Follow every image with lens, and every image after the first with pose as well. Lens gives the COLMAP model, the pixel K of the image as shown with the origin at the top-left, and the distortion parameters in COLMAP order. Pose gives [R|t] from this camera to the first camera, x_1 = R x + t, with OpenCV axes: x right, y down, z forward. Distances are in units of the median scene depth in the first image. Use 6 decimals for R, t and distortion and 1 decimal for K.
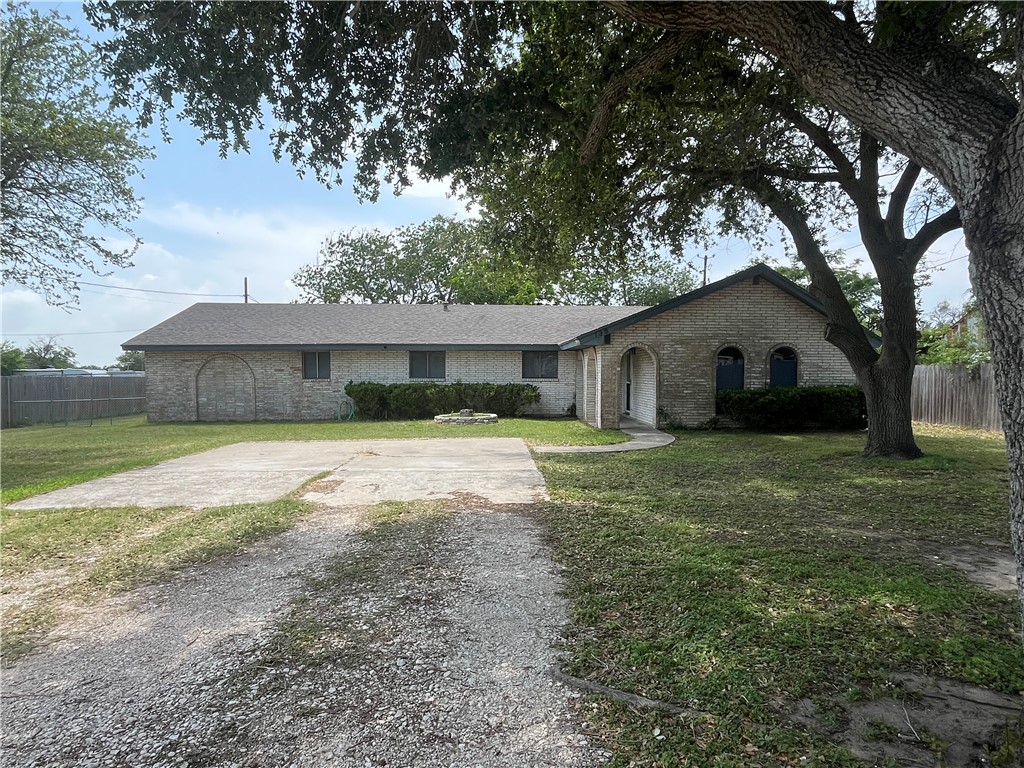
lens RADIAL K [[608.8, 0, 512.0], [0, 608.8, 384.0], [0, 0, 1]] dist [0.002005, -0.002500]
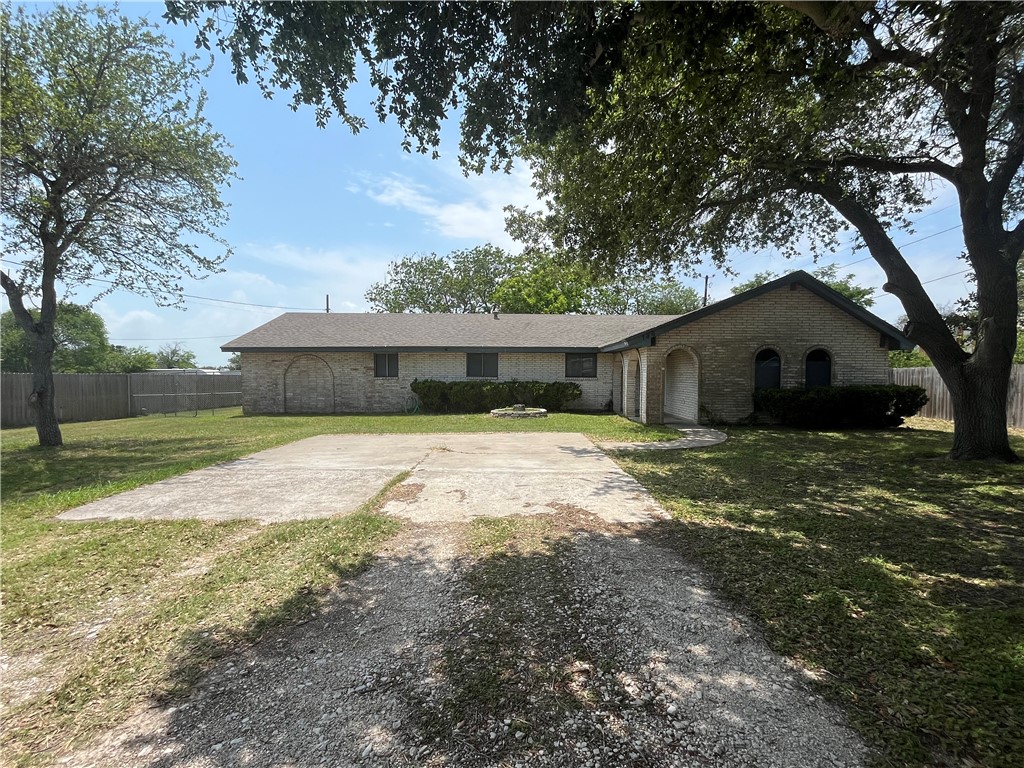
lens RADIAL K [[482.7, 0, 512.0], [0, 482.7, 384.0], [0, 0, 1]] dist [-0.001946, 0.001011]
pose [[0.998858, 0.005157, -0.047508, -0.052044], [-0.005012, 0.999982, 0.003170, 0.001176], [0.047524, -0.002928, 0.998866, 0.129212]]
